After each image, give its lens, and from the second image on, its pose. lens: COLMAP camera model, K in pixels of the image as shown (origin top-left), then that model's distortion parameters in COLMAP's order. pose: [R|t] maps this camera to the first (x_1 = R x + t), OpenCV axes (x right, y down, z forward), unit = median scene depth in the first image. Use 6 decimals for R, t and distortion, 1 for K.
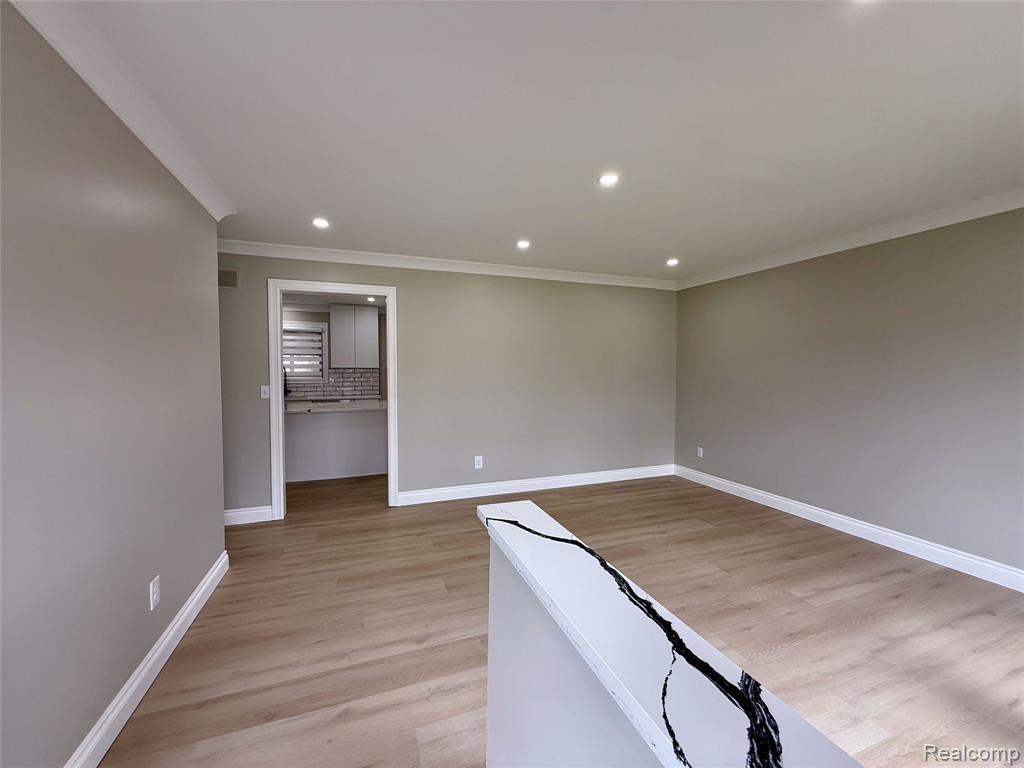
lens RADIAL K [[409.7, 0, 511.8], [0, 409.7, 381.5], [0, 0, 1]] dist [0.000282, -0.000370]
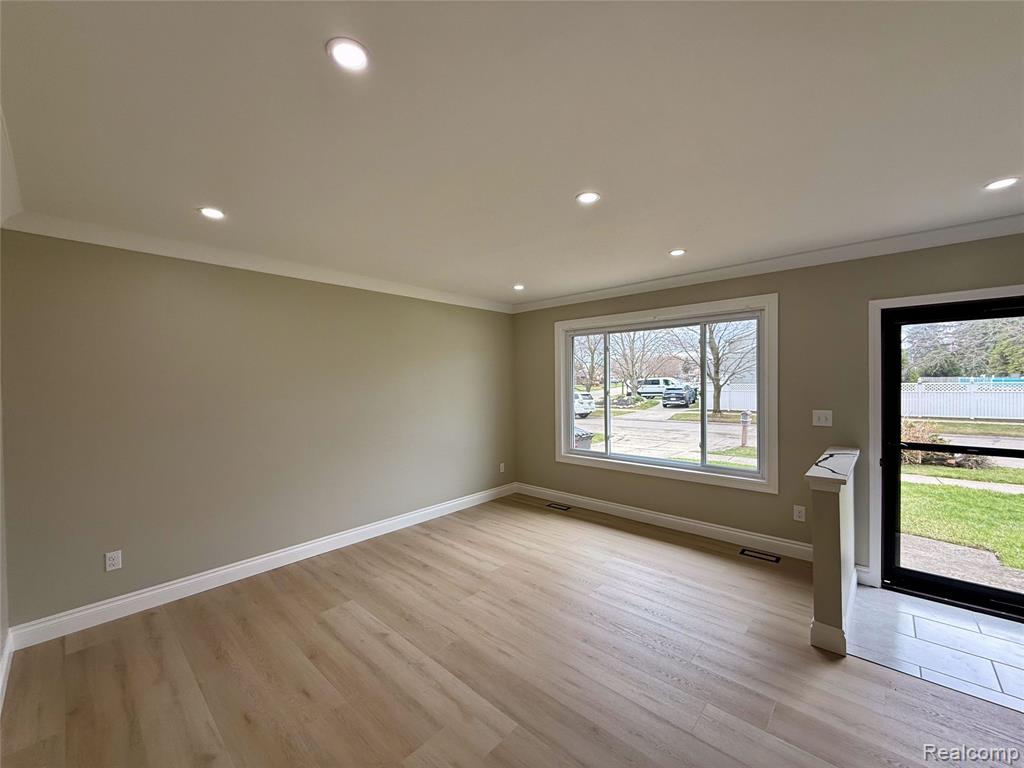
lens RADIAL K [[409.7, 0, 511.8], [0, 409.7, 381.3], [0, 0, 1]] dist [0.000282, -0.000370]
pose [[-0.457131, -0.002474, 0.889396, -0.379070], [0.038711, 0.998993, 0.022675, -0.079788], [-0.888557, 0.044795, -0.456575, 1.170897]]
